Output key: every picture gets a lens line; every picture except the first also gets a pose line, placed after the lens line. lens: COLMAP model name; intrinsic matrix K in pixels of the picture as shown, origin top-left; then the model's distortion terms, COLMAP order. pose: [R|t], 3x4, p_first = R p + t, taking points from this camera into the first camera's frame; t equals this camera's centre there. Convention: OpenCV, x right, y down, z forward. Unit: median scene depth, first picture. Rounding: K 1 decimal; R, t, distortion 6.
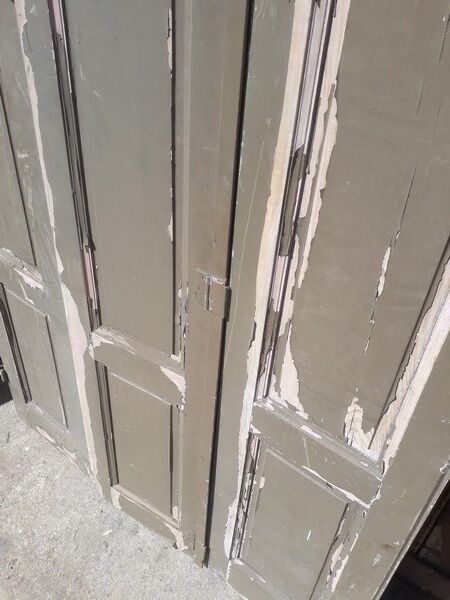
lens RADIAL K [[480.5, 0, 225.0], [0, 480.5, 300.0], [0, 0, 1]] dist [0.079632, -0.138129]
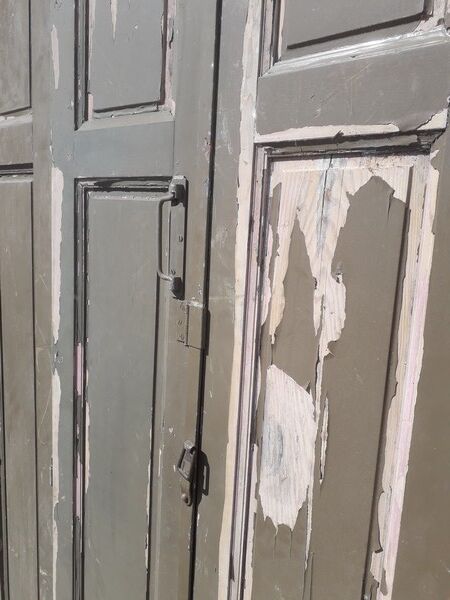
lens RADIAL K [[480.5, 0, 225.0], [0, 480.5, 300.0], [0, 0, 1]] dist [0.079632, -0.138129]
pose [[0.994022, 0.009261, -0.108790, 0.201415], [-0.058402, 0.886973, -0.458114, -0.429792], [0.092252, 0.461729, 0.882211, -0.430880]]
